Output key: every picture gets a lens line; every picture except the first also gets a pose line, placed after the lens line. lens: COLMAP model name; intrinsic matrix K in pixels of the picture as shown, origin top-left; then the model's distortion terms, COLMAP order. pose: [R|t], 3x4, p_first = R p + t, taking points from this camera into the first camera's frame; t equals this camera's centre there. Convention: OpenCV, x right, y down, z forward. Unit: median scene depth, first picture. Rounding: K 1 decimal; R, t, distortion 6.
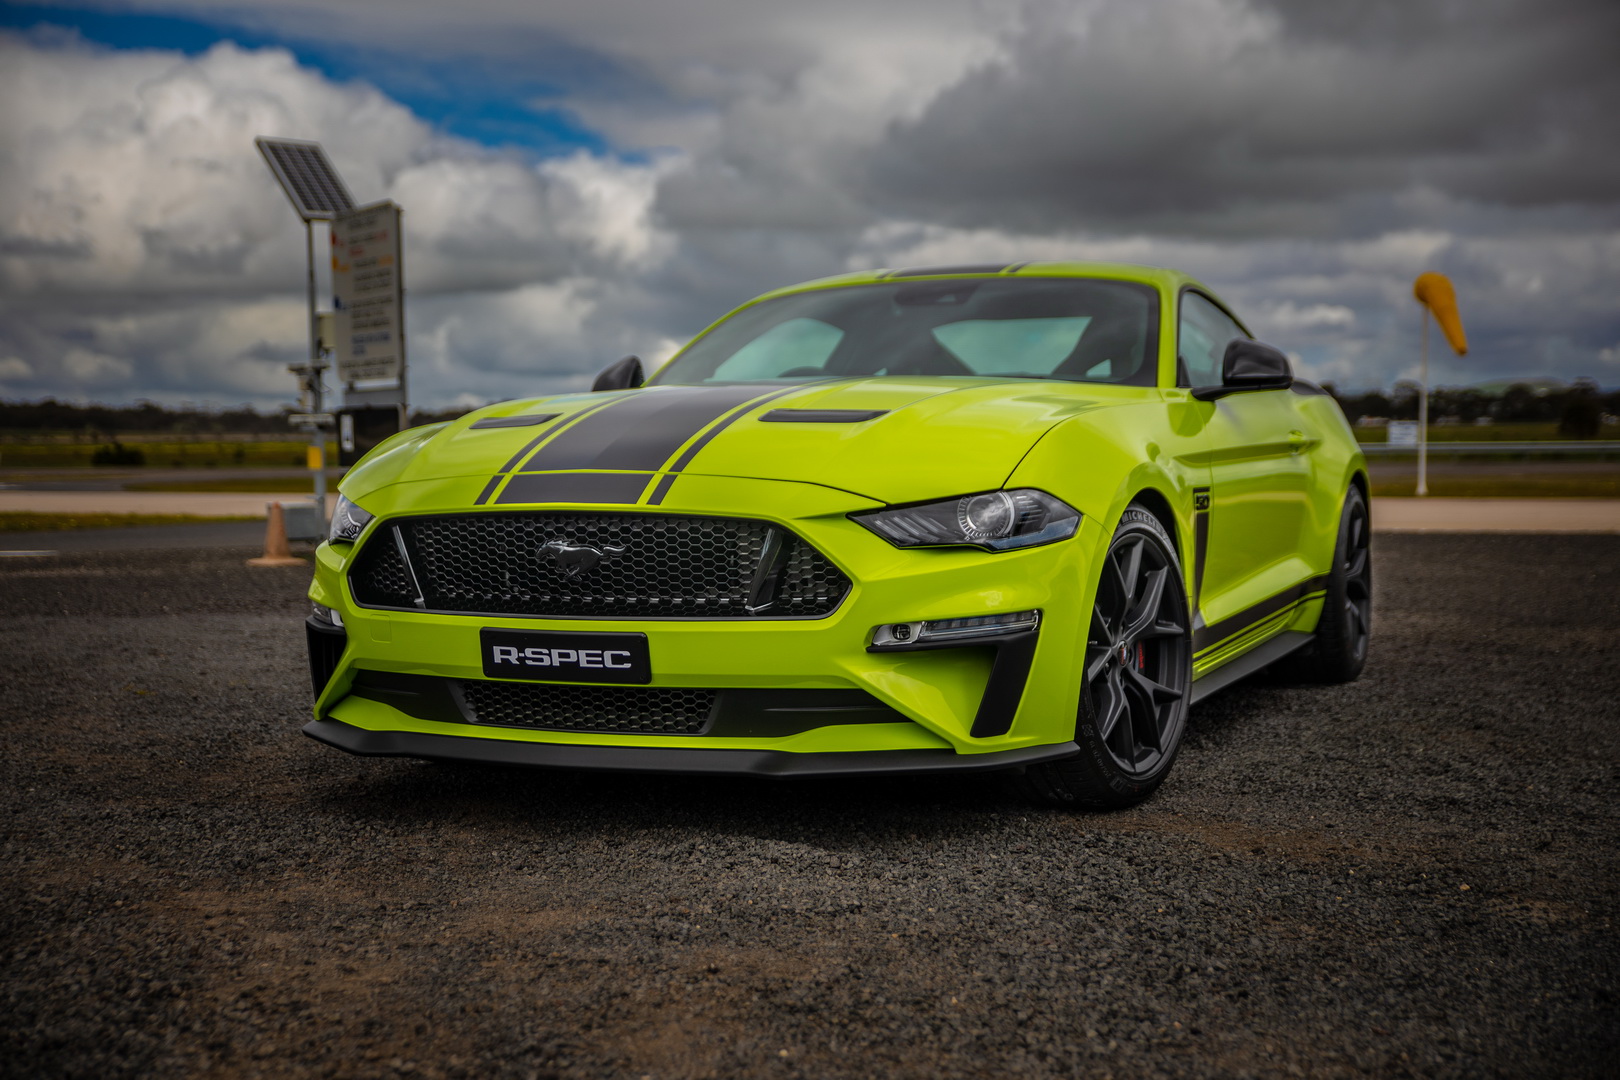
lens RADIAL K [[1996.5, 0, 810.0], [0, 1996.5, 540.0], [0, 0, 1]] dist [-0.010958, -0.008463]
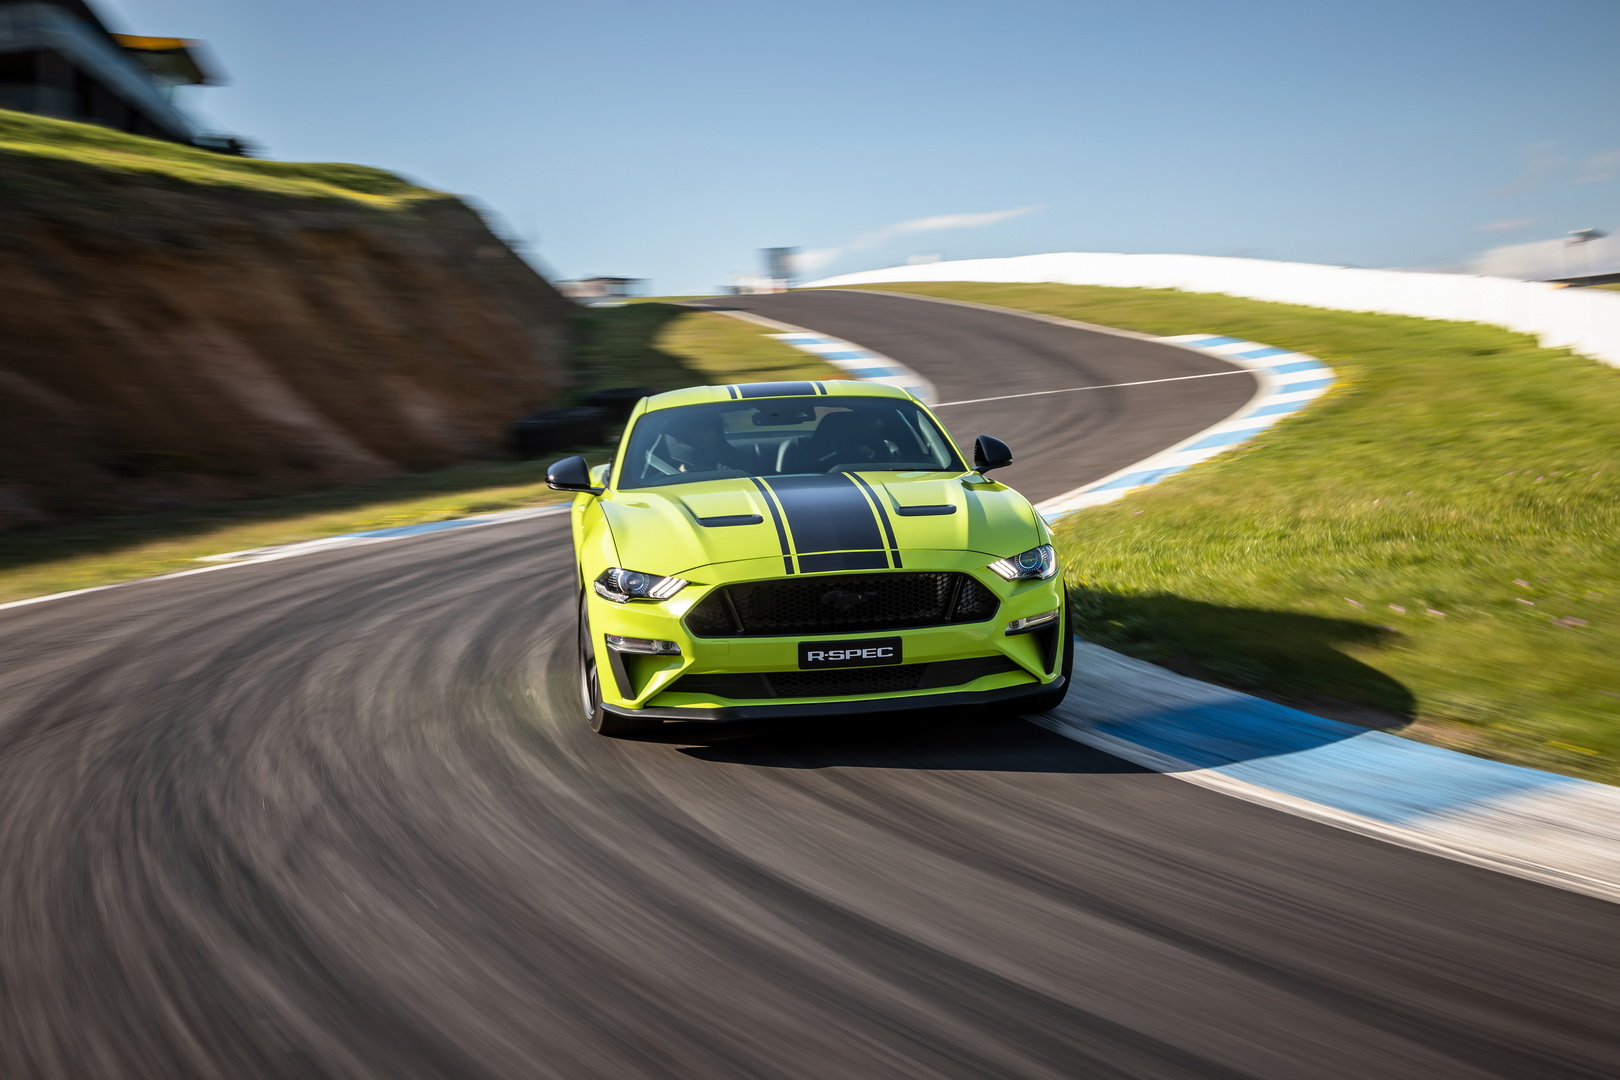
lens RADIAL K [[1996.5, 0, 810.0], [0, 1996.5, 540.0], [0, 0, 1]] dist [-0.010958, -0.008463]
pose [[0.875818, -0.065945, 0.478115, -1.025943], [0.058681, 0.997822, 0.030135, -0.103405], [-0.479061, 0.001663, 0.877780, -0.594150]]
